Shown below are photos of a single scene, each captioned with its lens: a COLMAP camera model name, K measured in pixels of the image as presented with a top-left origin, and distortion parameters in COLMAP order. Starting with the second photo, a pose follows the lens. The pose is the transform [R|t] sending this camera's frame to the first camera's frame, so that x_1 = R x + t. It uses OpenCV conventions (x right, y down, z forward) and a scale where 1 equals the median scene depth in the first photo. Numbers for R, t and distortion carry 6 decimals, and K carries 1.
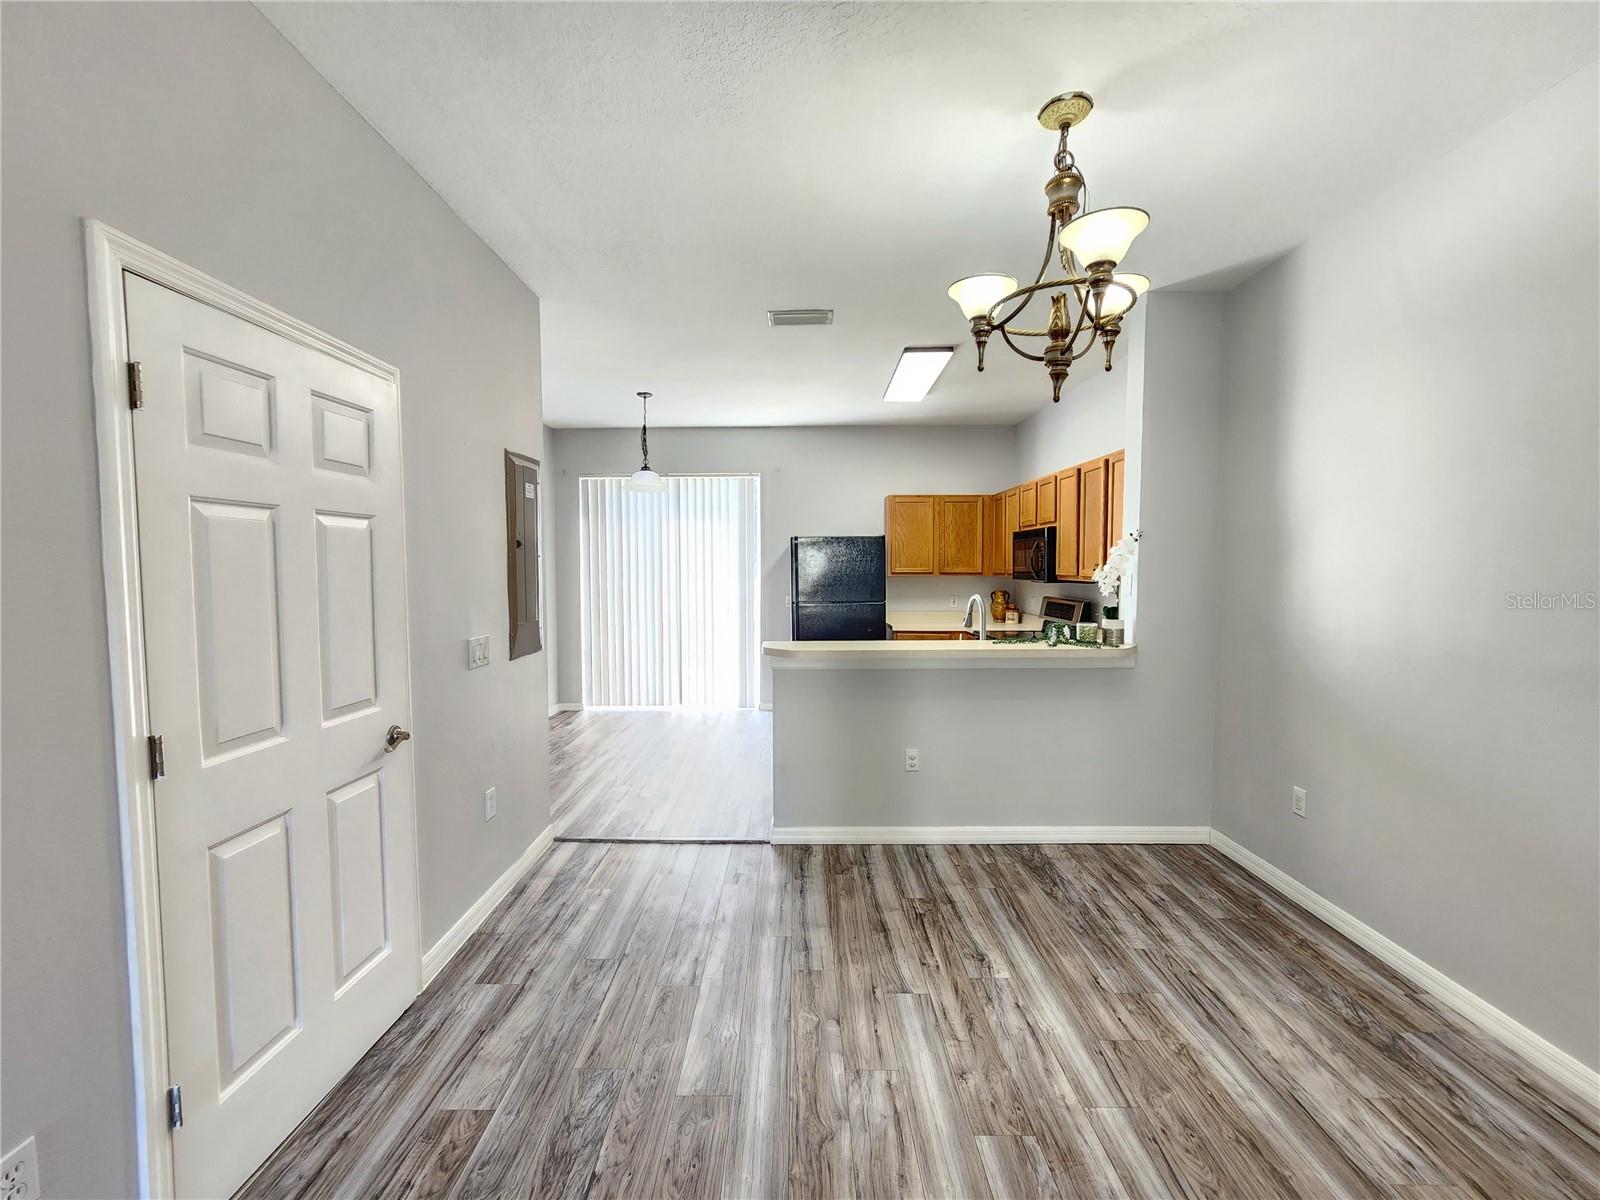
lens RADIAL K [[658.1, 0, 793.9], [0, 658.1, 594.8], [0, 0, 1]] dist [0.000494, 0.000572]
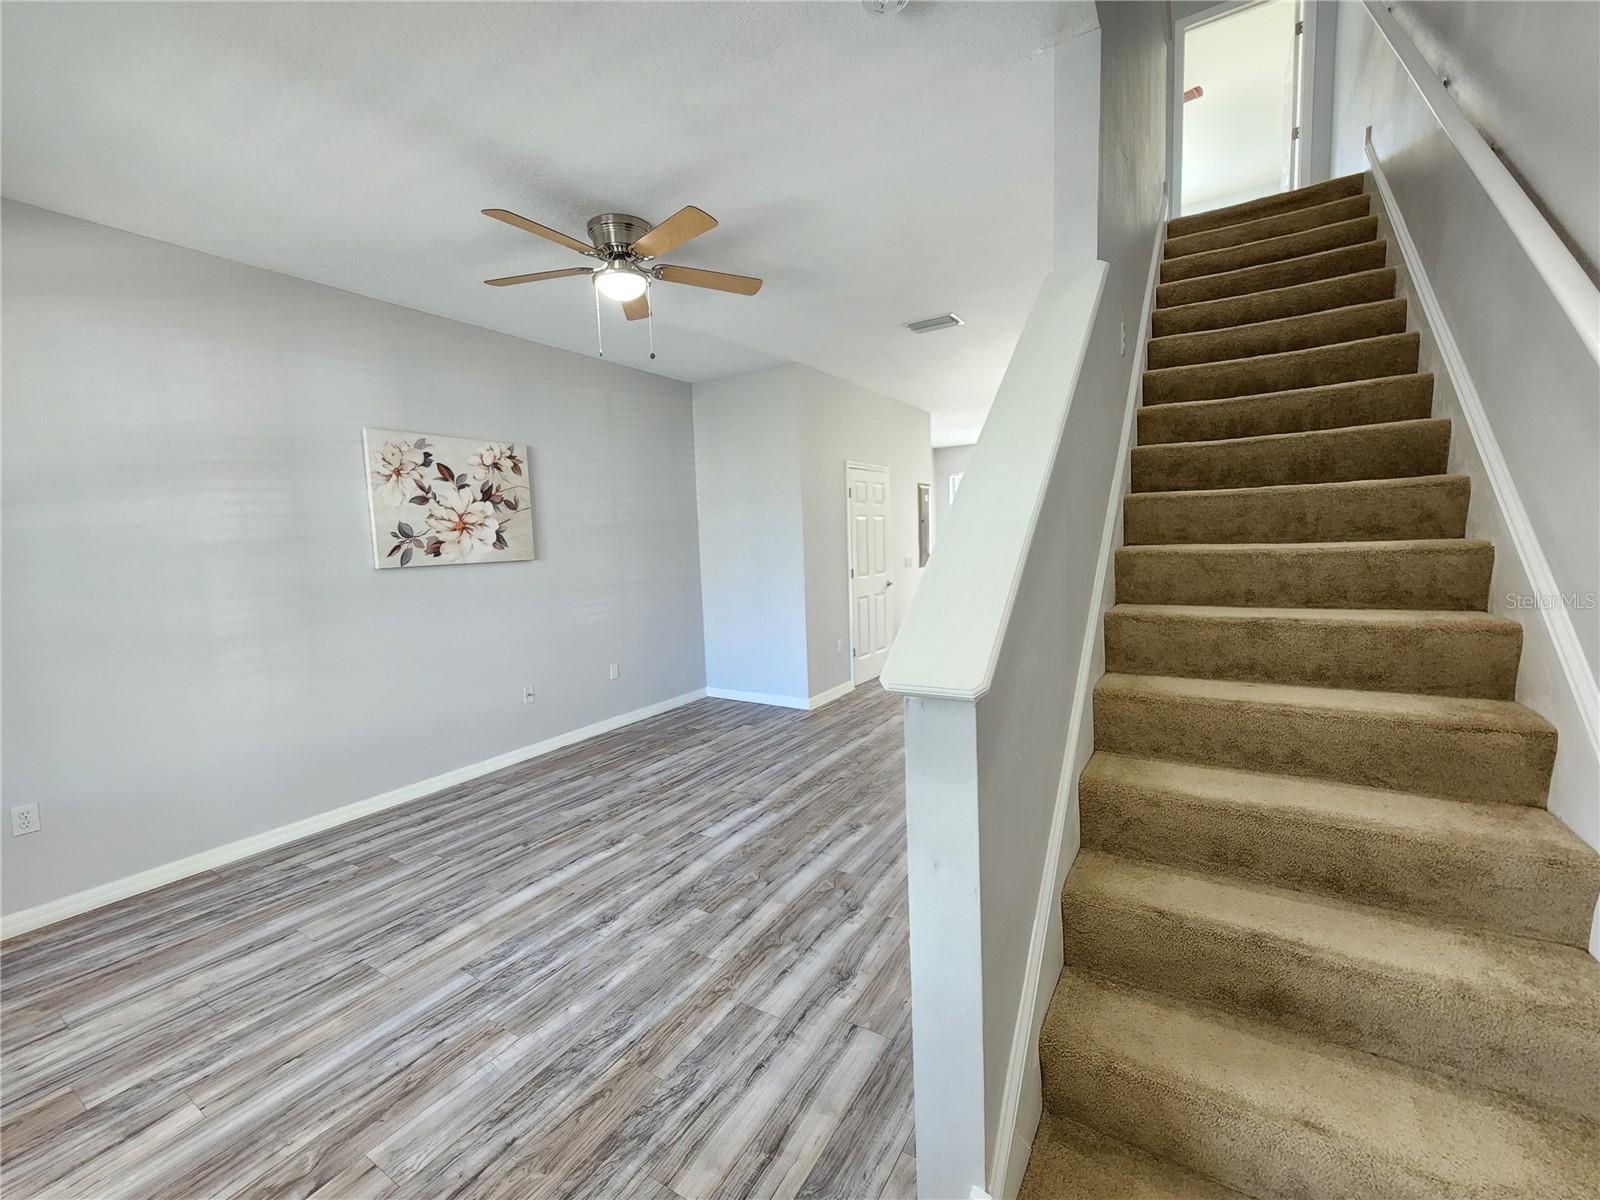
lens RADIAL K [[658.1, 0, 793.9], [0, 658.1, 594.8], [0, 0, 1]] dist [0.000494, 0.000572]
pose [[0.850072, 0.020324, -0.526274, 0.494305], [0.005381, 0.998868, 0.047265, 0.083349], [0.526639, -0.043010, 0.849000, -1.410936]]
